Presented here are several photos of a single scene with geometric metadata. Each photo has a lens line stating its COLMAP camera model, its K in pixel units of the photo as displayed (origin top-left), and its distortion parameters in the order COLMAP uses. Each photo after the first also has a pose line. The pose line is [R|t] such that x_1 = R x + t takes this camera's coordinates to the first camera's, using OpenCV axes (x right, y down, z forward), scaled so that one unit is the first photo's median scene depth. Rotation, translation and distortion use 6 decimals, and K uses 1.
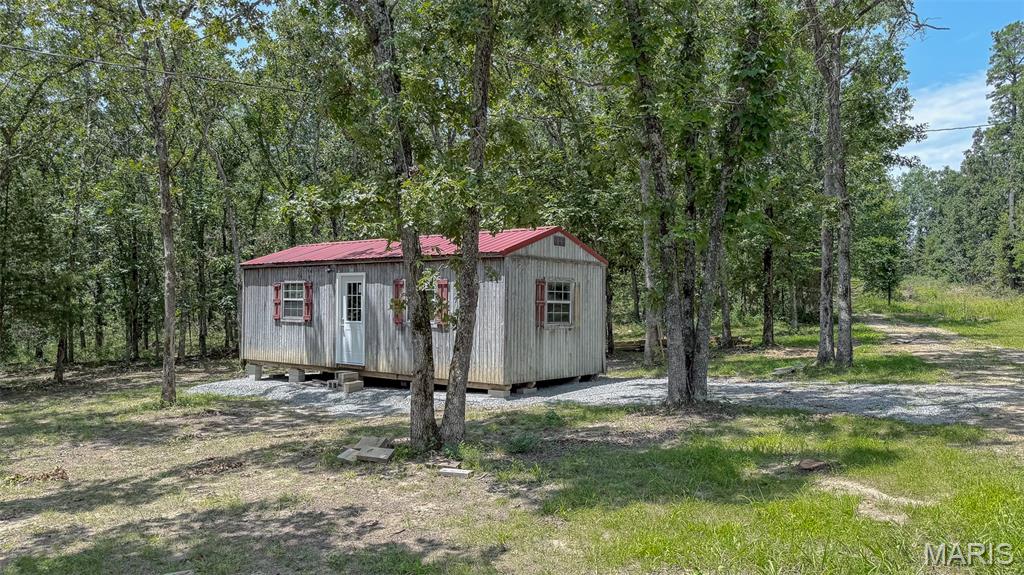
lens RADIAL K [[723.2, 0, 521.2], [0, 723.2, 290.9], [0, 0, 1]] dist [-0.001415, -0.000397]
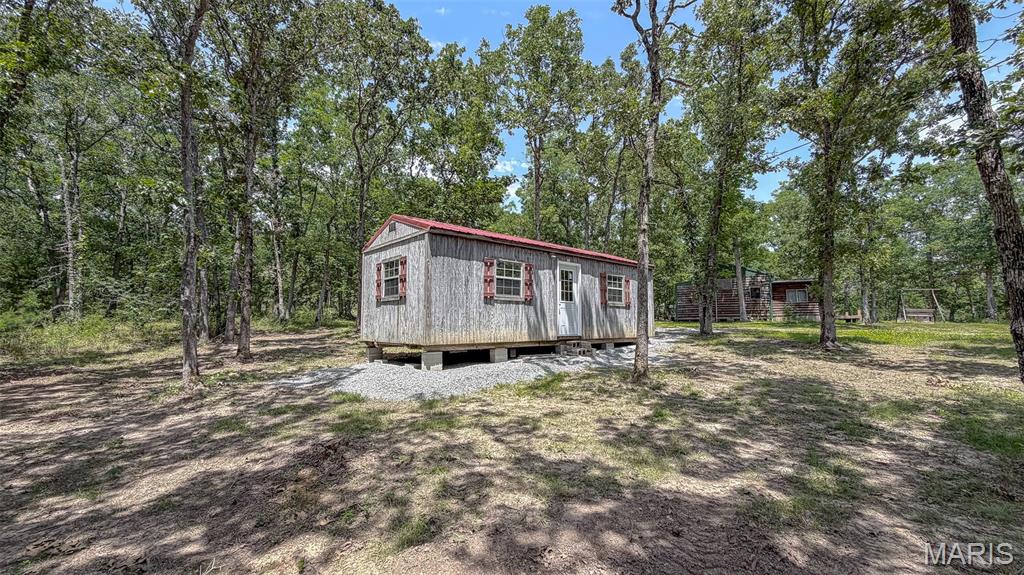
lens RADIAL K [[409.2, 0, 512.0], [0, 409.2, 287.5], [0, 0, 1]] dist [0.001358, -0.000054]
pose [[0.170617, 0.075459, 0.982444, -0.942105], [-0.019804, 0.997125, -0.073147, 0.071803], [-0.985138, -0.006976, 0.171621, 0.972866]]
